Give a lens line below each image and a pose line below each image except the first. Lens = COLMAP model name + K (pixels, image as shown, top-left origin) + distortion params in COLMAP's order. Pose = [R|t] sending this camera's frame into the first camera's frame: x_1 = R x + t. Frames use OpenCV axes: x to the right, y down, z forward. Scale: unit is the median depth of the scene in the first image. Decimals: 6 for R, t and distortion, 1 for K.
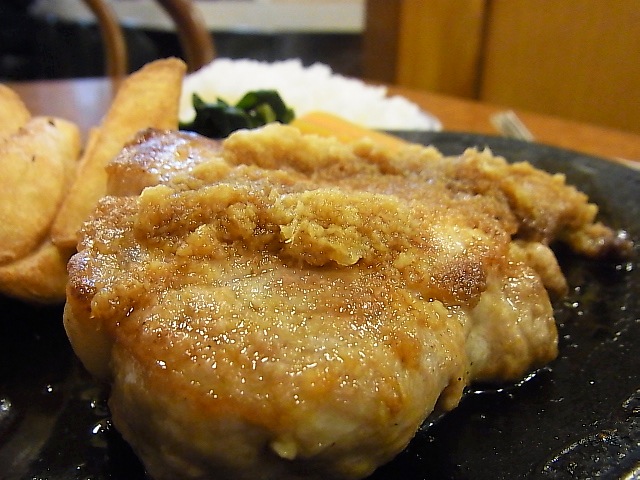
lens RADIAL K [[583.4, 0, 317.0], [0, 583.4, 247.3], [0, 0, 1]] dist [-0.101114, 0.086951]
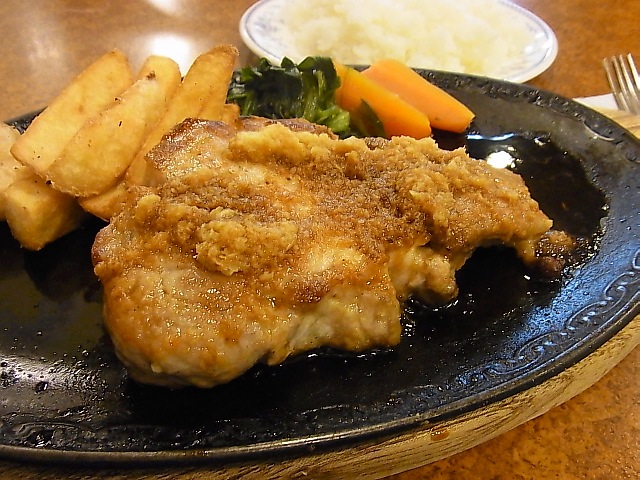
lens RADIAL K [[583.4, 0, 315.1], [0, 583.4, 244.5], [0, 0, 1]] dist [-0.101114, 0.086951]
pose [[0.935549, 0.233428, -0.265064, 0.717528], [-0.149065, 0.941312, 0.302839, -0.604304], [0.320199, -0.243810, 0.915440, -0.476452]]
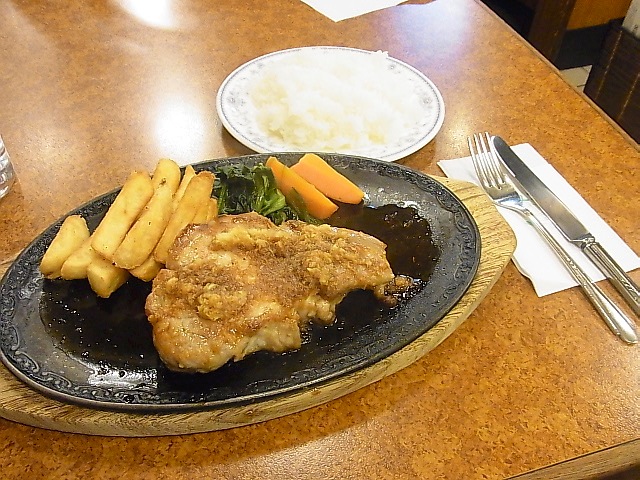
lens RADIAL K [[583.4, 0, 325.8], [0, 583.4, 234.3], [0, 0, 1]] dist [-0.101114, 0.086951]
pose [[0.949763, 0.233978, -0.207856, 1.323951], [-0.149796, 0.922977, 0.354505, -1.826200], [0.274793, -0.305560, 0.911659, -1.925743]]
